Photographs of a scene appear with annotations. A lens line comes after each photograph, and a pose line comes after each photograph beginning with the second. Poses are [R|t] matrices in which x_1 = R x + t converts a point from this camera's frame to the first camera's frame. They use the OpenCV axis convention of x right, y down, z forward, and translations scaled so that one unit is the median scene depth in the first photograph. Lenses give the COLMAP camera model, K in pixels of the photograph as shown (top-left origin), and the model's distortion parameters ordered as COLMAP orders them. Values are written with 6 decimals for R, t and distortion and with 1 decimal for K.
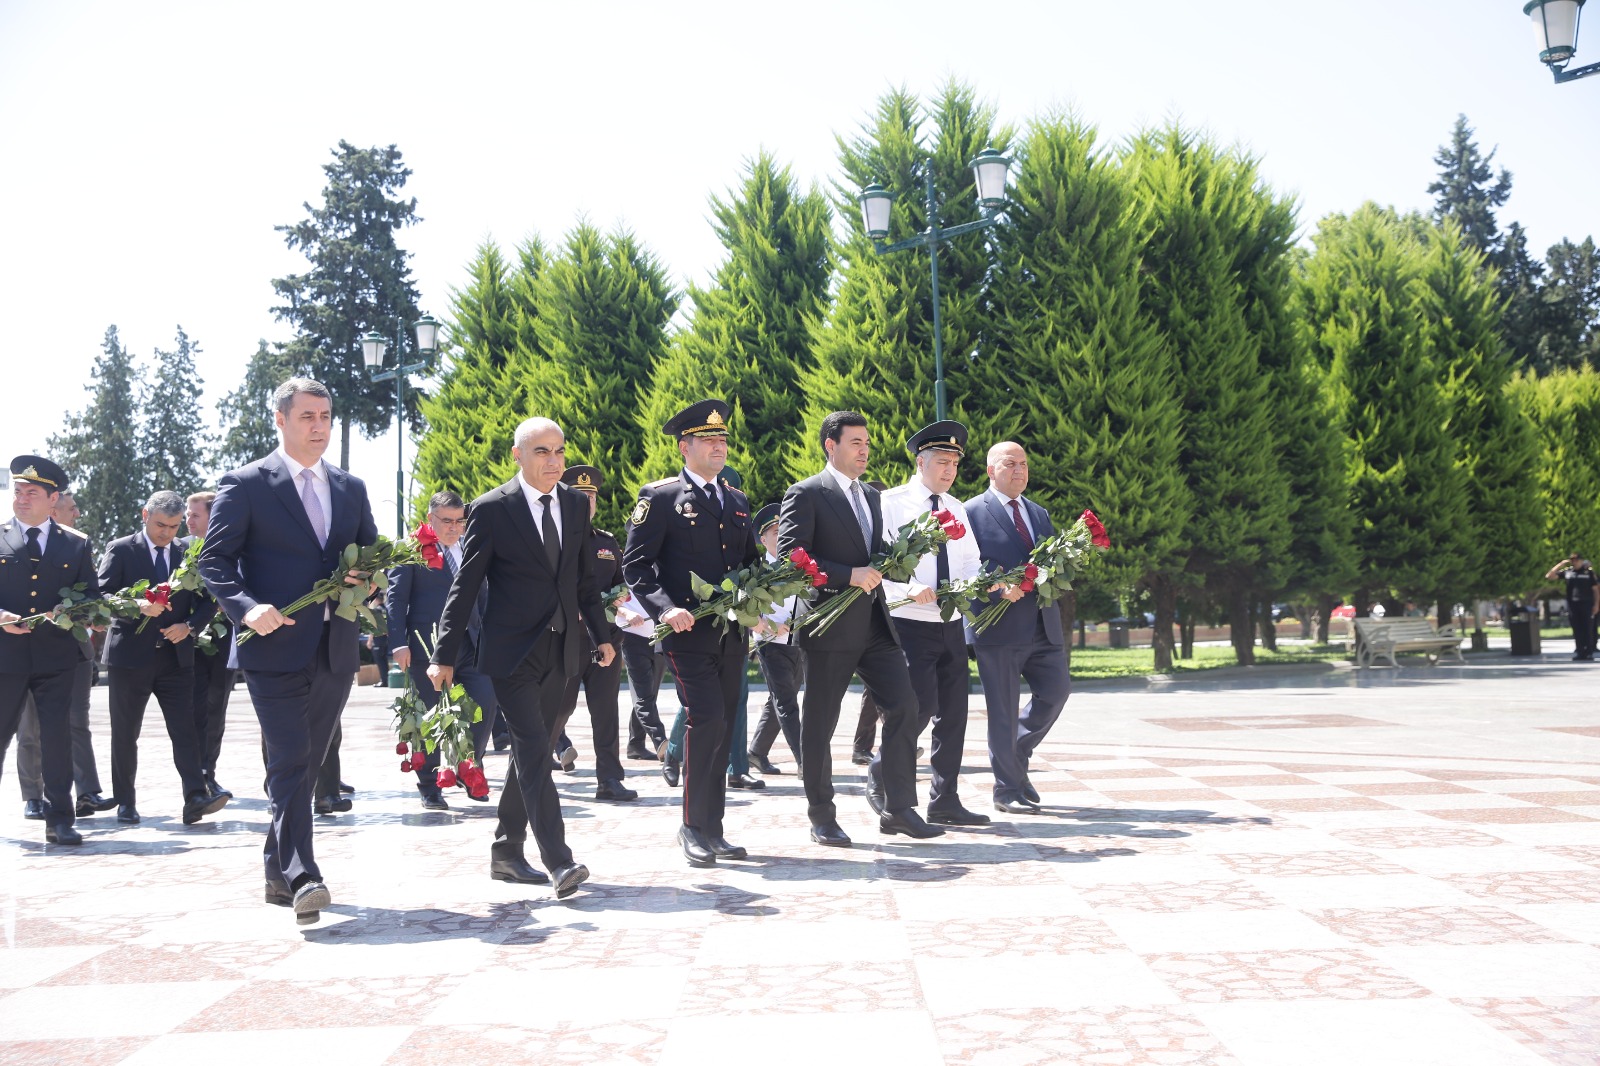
lens RADIAL K [[1652.0, 0, 800.0], [0, 1652.0, 533.2], [0, 0, 1]] dist [-0.003491, 0.130153]
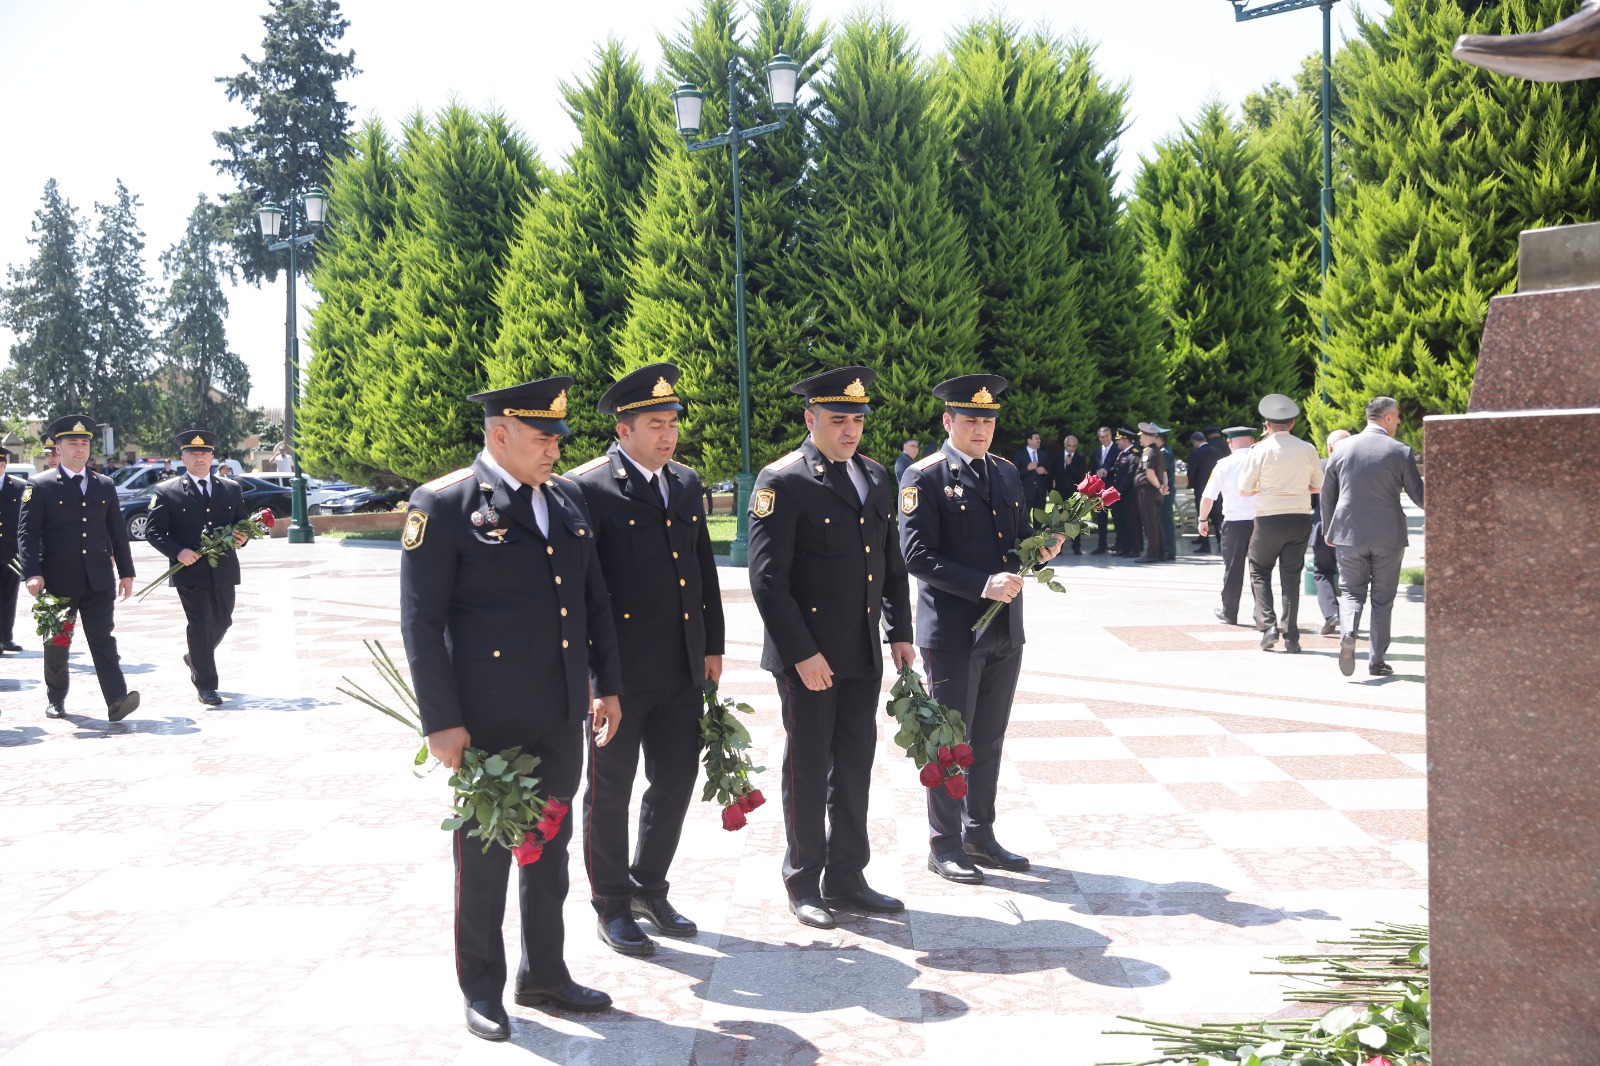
lens RADIAL K [[1652.0, 0, 800.0], [0, 1652.0, 533.2], [0, 0, 1]] dist [-0.003491, 0.130153]
pose [[0.999775, 0.009380, -0.019015, 0.123514], [-0.007342, 0.994493, 0.104550, -0.032033], [0.019891, -0.104387, 0.994338, -0.068667]]
